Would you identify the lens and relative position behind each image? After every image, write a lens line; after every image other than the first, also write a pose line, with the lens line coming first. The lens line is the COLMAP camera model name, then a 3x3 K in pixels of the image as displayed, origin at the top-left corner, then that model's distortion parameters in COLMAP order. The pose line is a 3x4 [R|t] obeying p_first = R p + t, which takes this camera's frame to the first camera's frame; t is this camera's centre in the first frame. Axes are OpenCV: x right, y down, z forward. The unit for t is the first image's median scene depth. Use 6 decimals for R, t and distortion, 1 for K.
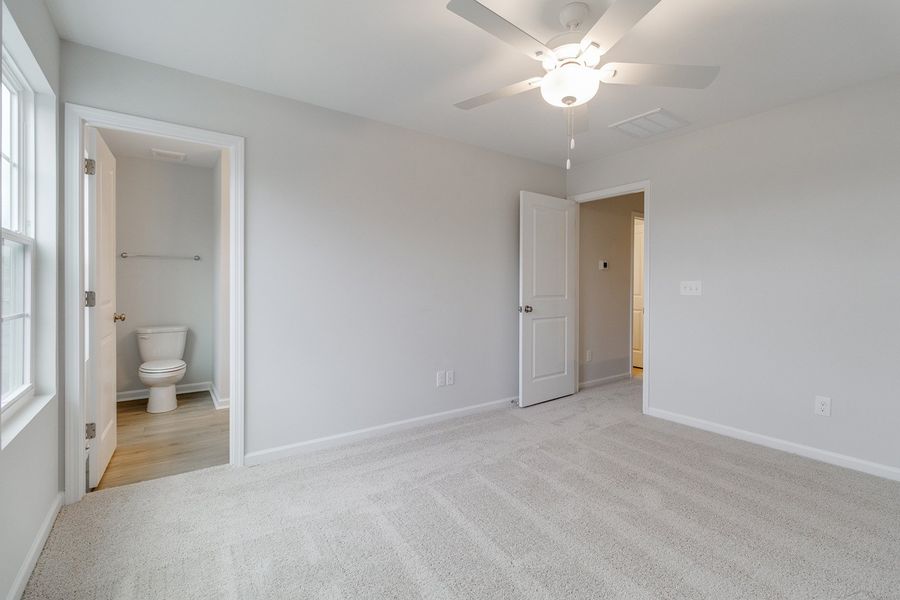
lens RADIAL K [[416.5, 0, 447.4], [0, 416.5, 298.0], [0, 0, 1]] dist [0.002802, -0.001016]
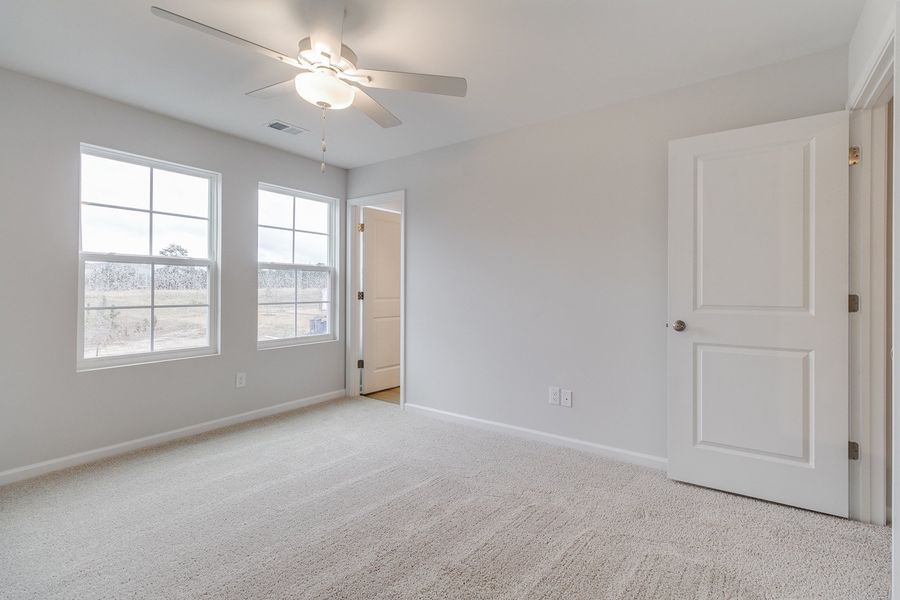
lens RADIAL K [[416.5, 0, 449.3], [0, 416.5, 294.9], [0, 0, 1]] dist [0.002802, -0.001016]
pose [[0.315428, 0.017798, -0.948783, 0.724070], [-0.018916, 0.999743, 0.012465, -0.022049], [0.948761, 0.014016, 0.315683, 0.509778]]
